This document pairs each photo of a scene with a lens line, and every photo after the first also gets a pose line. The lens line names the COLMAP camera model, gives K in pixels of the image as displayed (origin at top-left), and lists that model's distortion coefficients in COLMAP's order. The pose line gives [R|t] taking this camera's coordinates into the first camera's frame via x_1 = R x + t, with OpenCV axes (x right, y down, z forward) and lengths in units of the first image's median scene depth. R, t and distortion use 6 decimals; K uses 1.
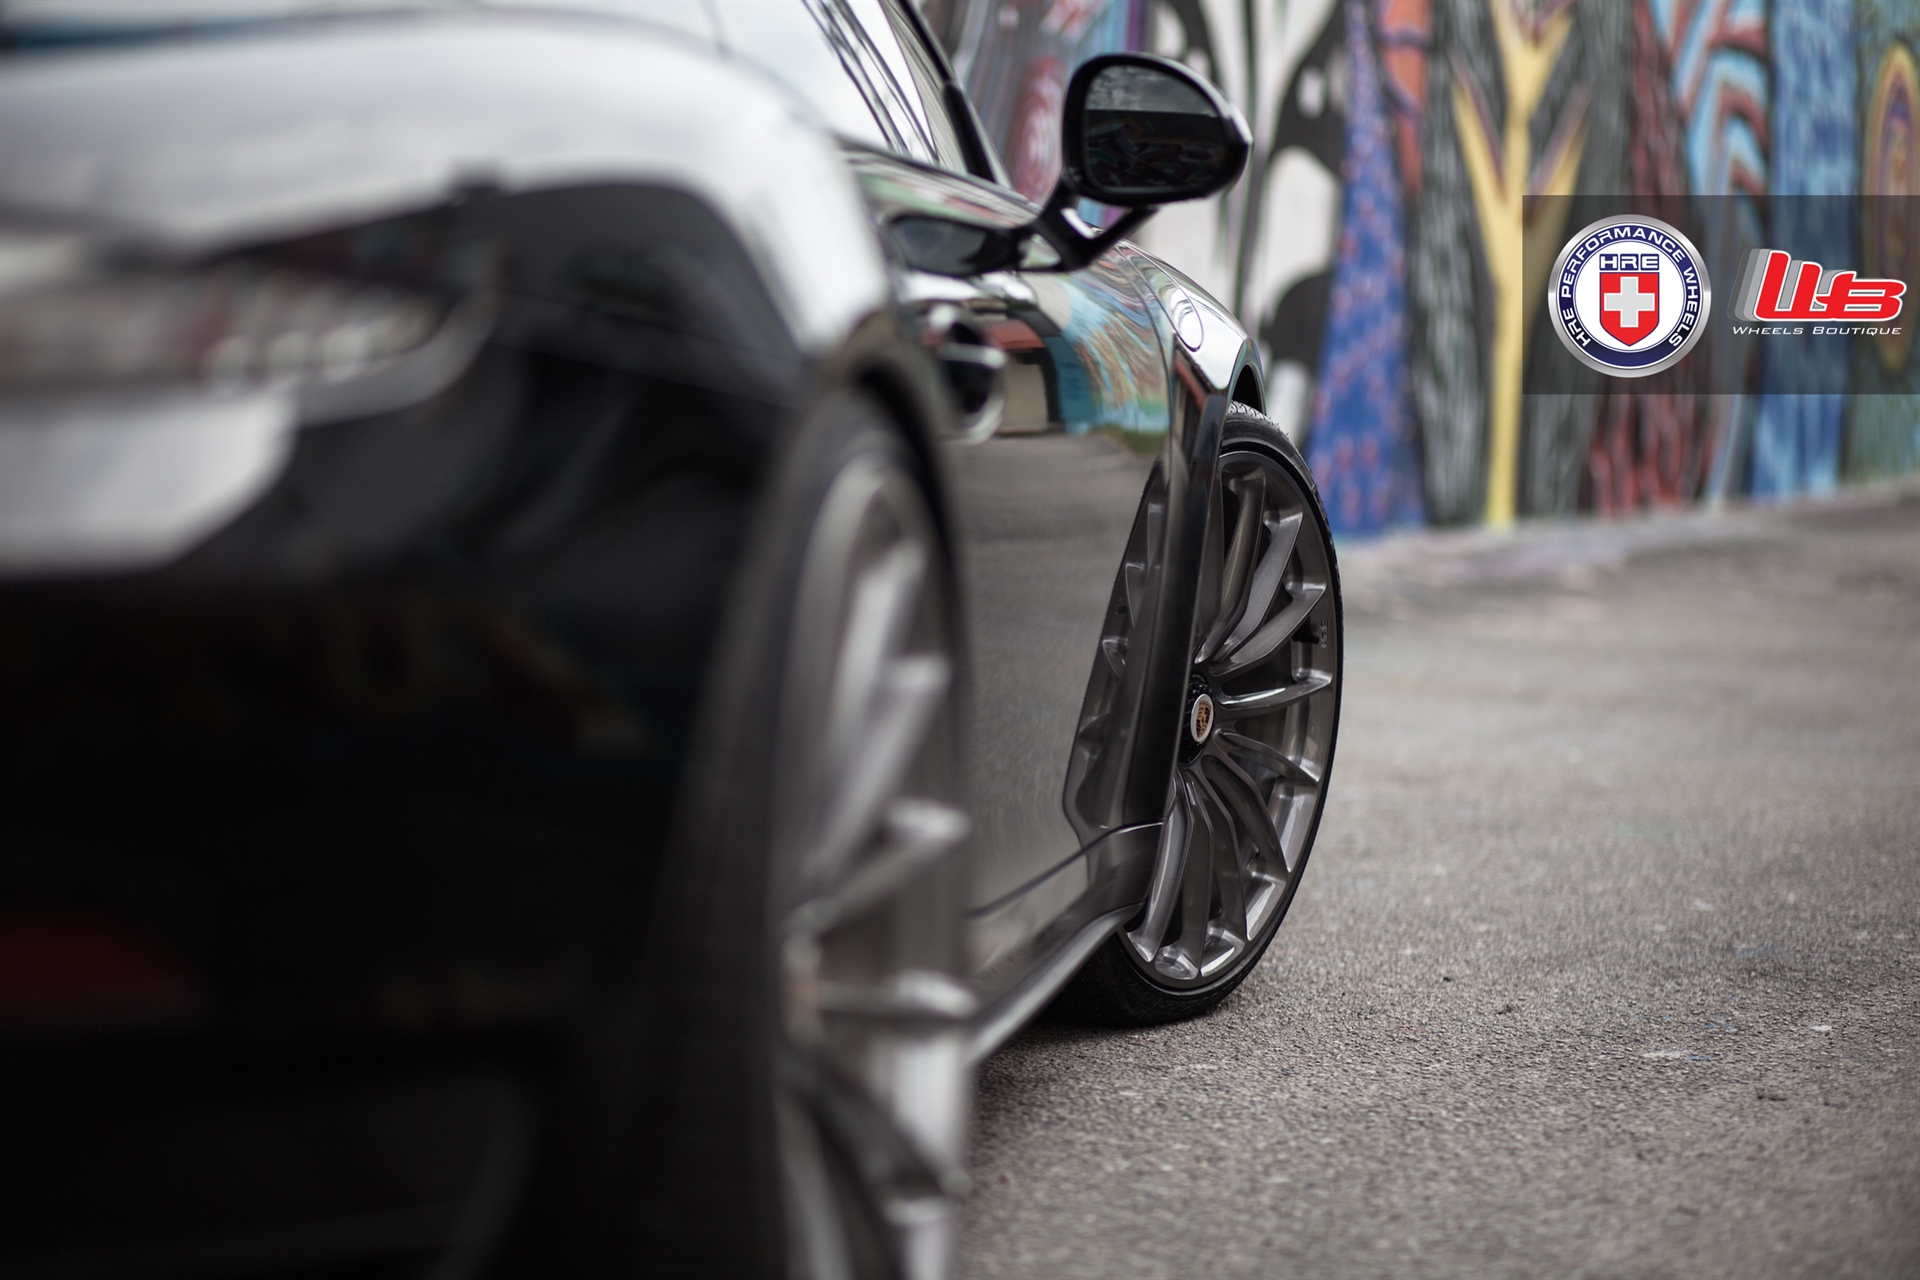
lens RADIAL K [[4656.3, 0, 960.0], [0, 4656.3, 640.0], [0, 0, 1]] dist [-0.083834, -0.221973]
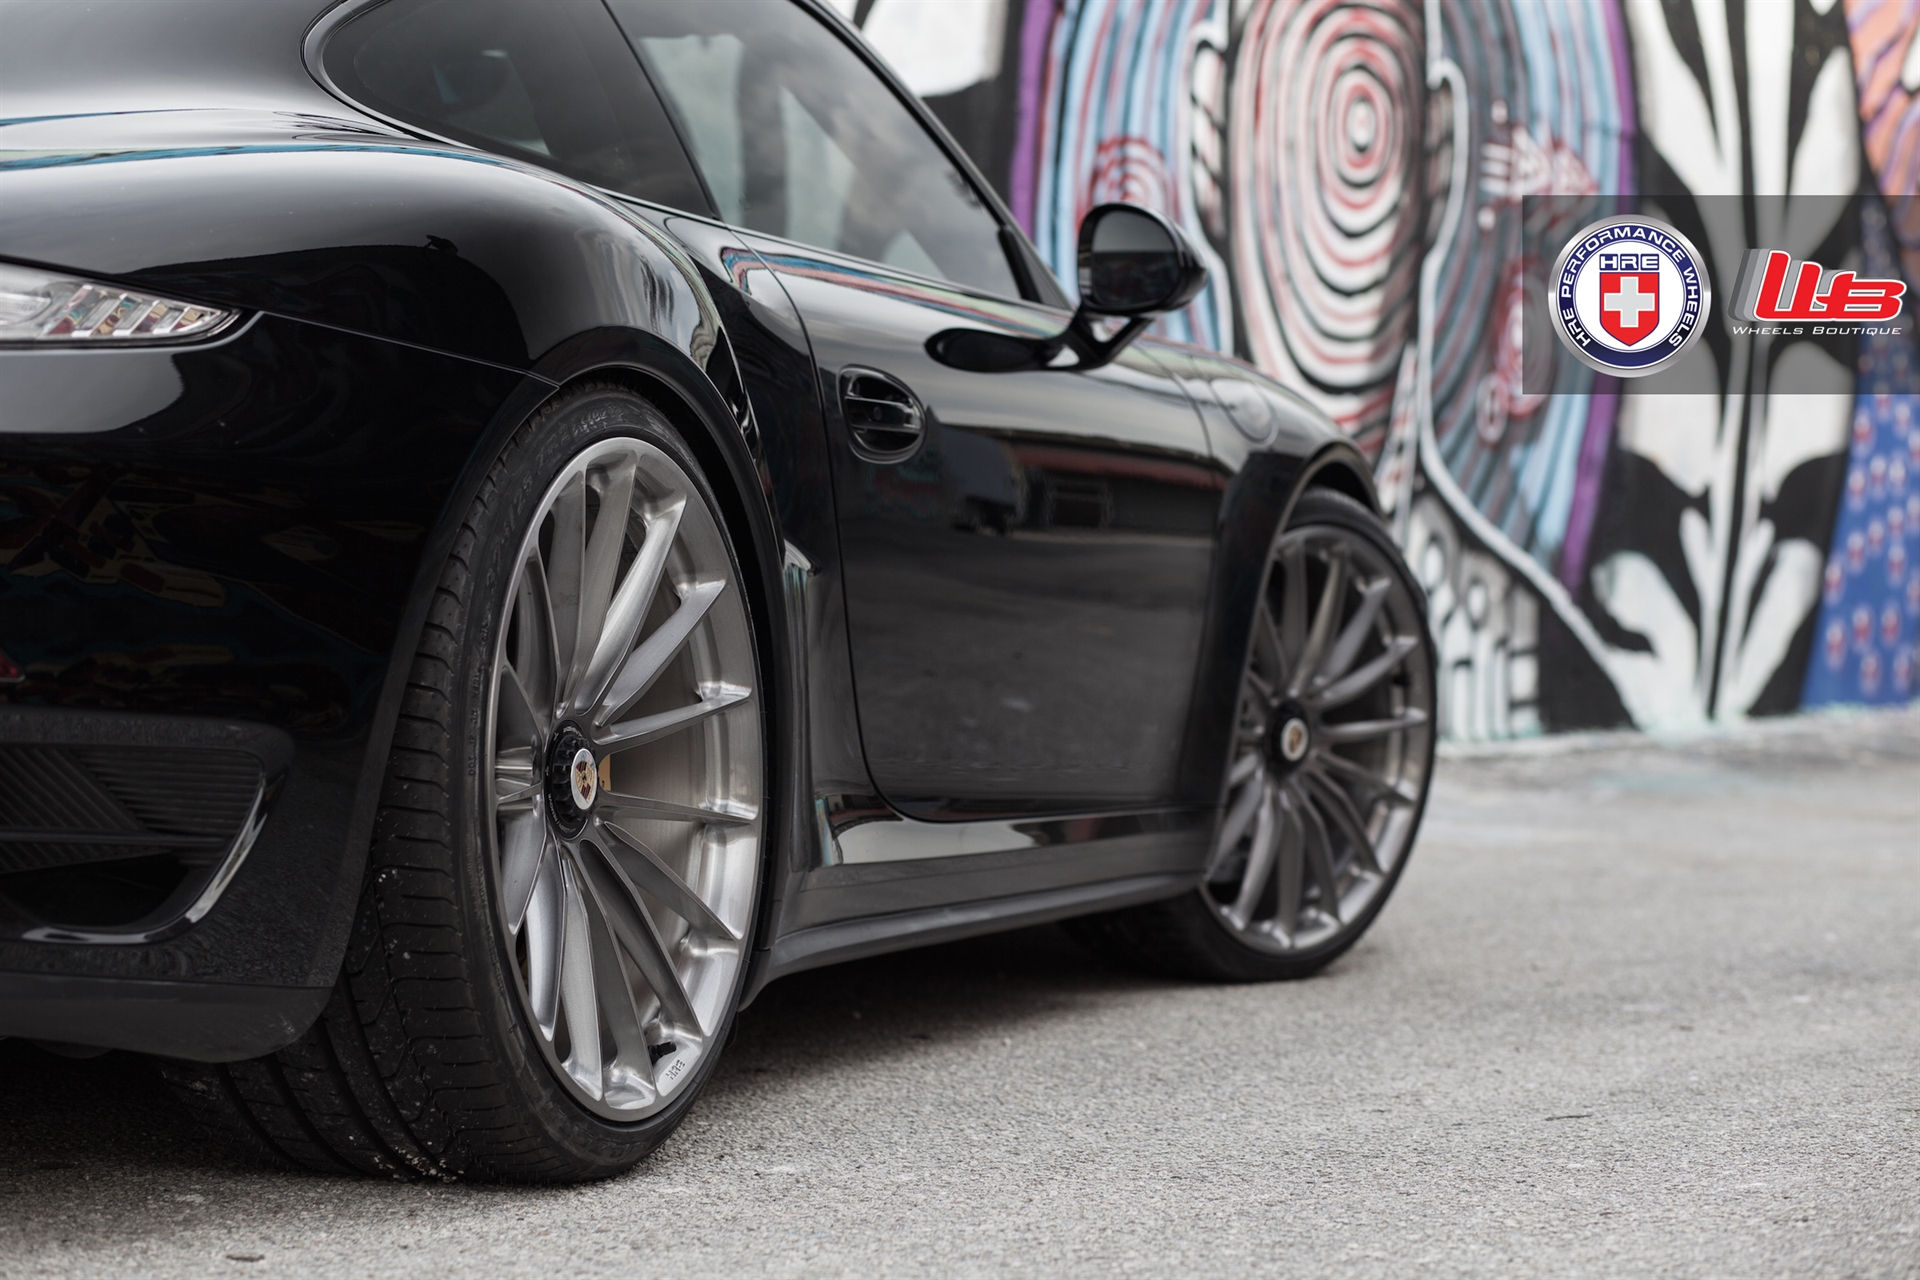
lens RADIAL K [[4656.3, 0, 960.0], [0, 4656.3, 640.0], [0, 0, 1]] dist [-0.083834, -0.221973]
pose [[0.983539, 0.004395, -0.180642, 0.073328], [-0.013706, 0.998639, -0.050329, 0.021018], [0.180174, 0.051976, 0.982260, -0.097144]]
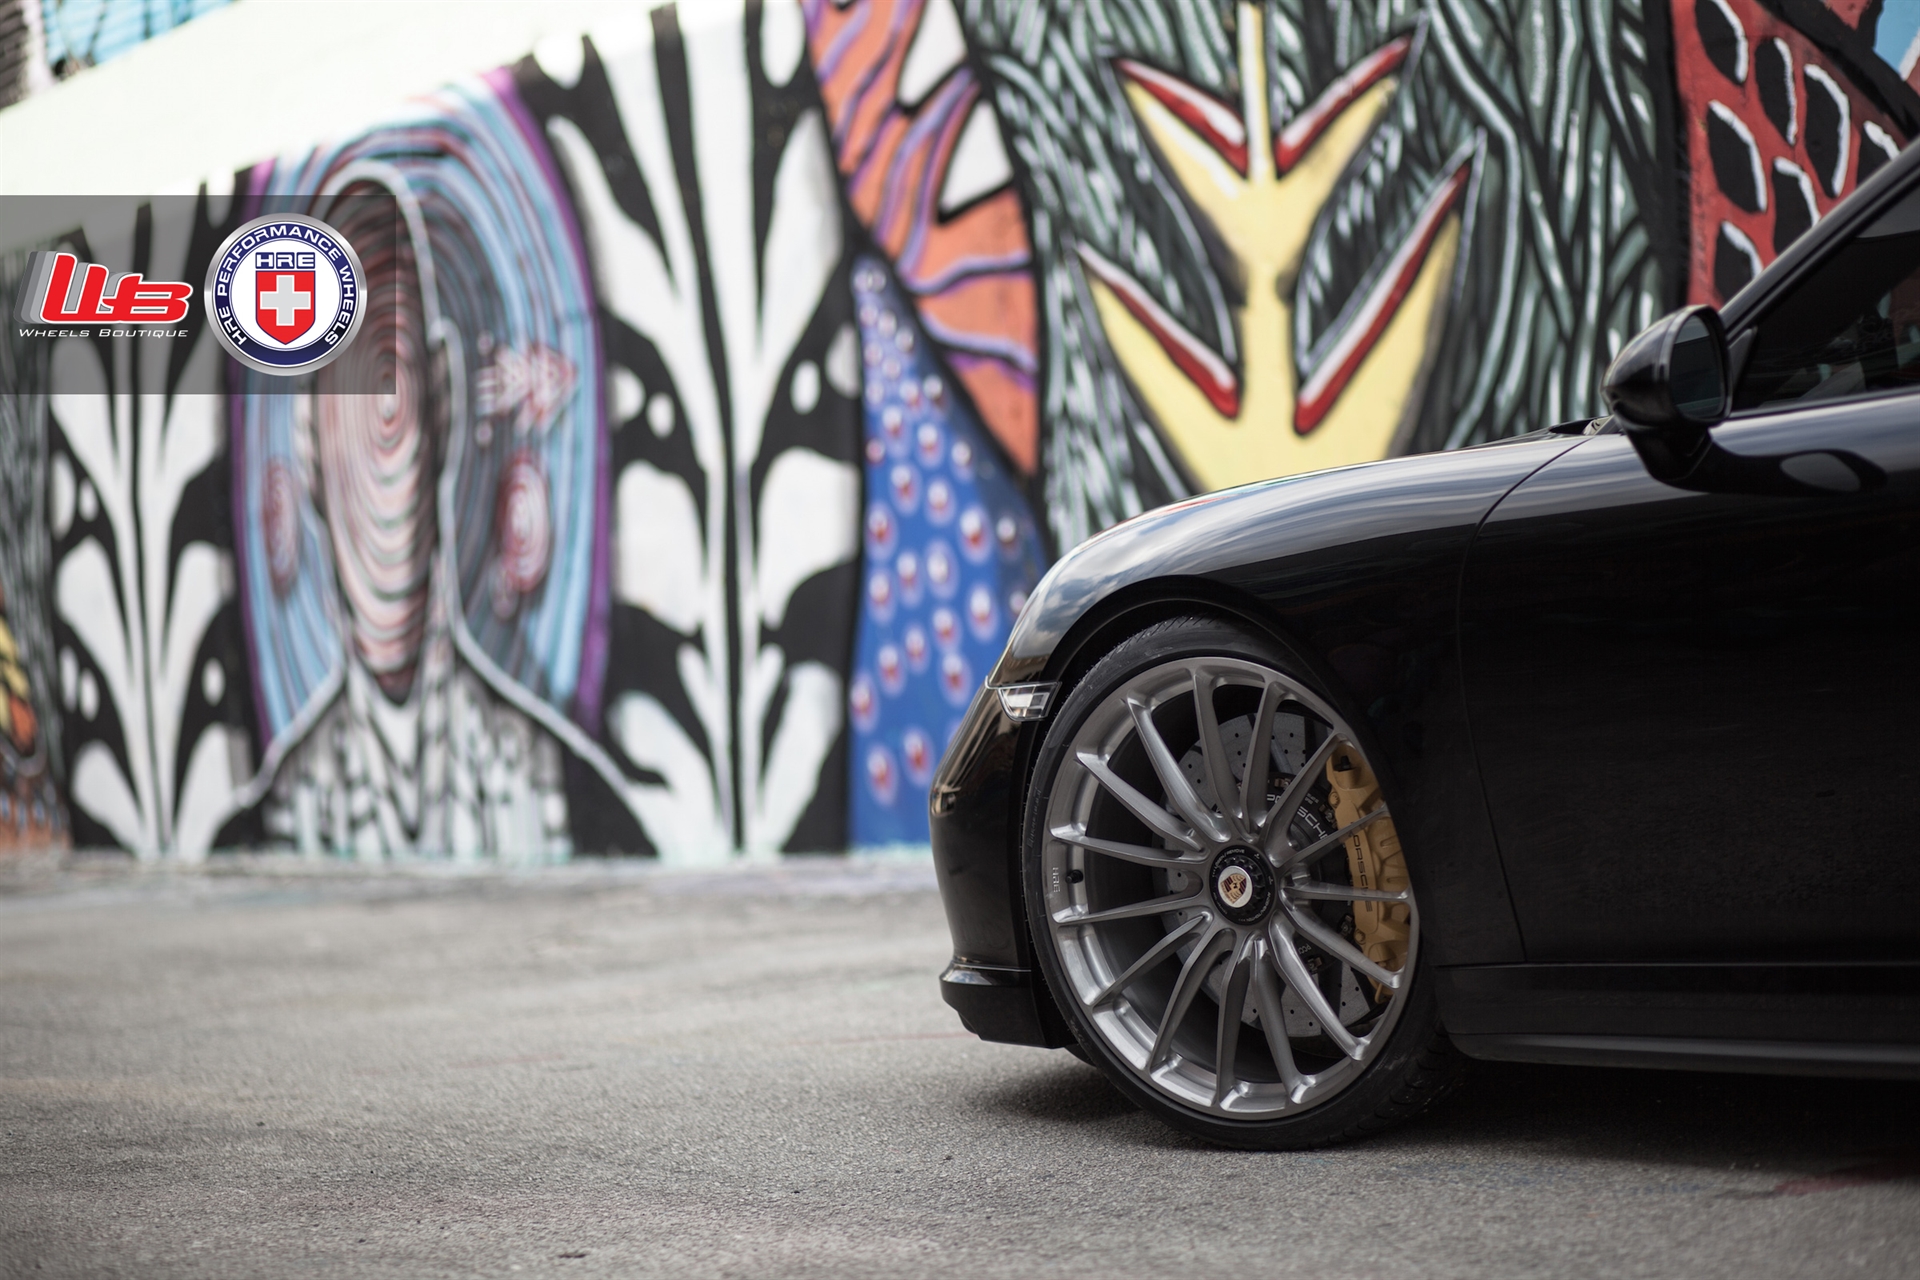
lens RADIAL K [[4567.4, 0, 960.0], [0, 4567.4, 640.0], [0, 0, 1]] dist [-0.068780, -0.924653]
pose [[-0.626093, 0.008721, -0.779700, 0.805567], [-0.004354, 0.999883, 0.014680, -0.078127], [0.779737, 0.012586, -0.625981, 1.621810]]
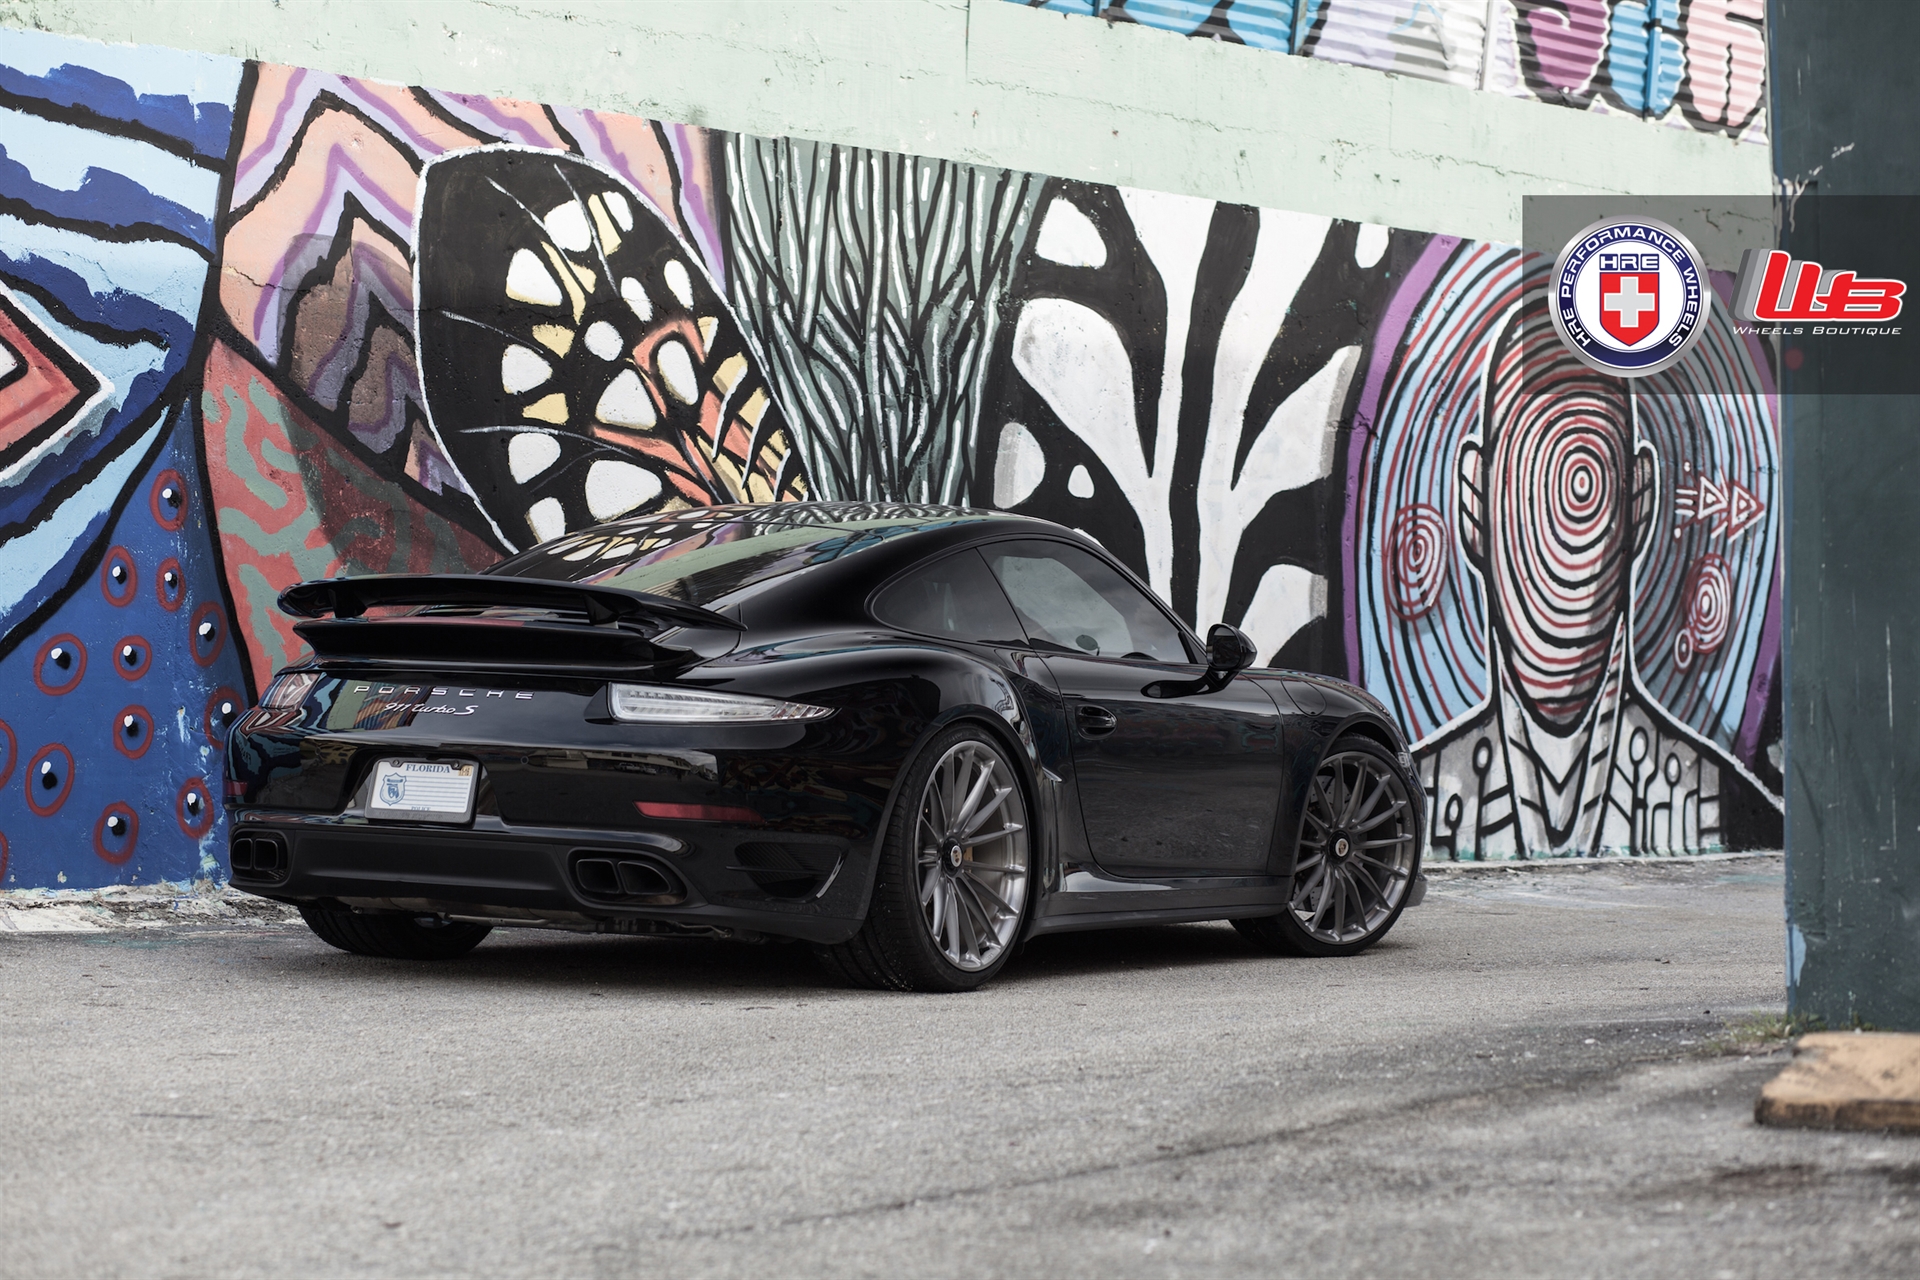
lens RADIAL K [[4567.4, 0, 960.0], [0, 4567.4, 640.0], [0, 0, 1]] dist [-0.068780, -0.924653]
pose [[0.938372, -0.004422, -0.345598, 0.302376], [-0.022807, 0.996947, -0.074682, 0.039575], [0.344873, 0.077962, 0.935406, -0.636380]]
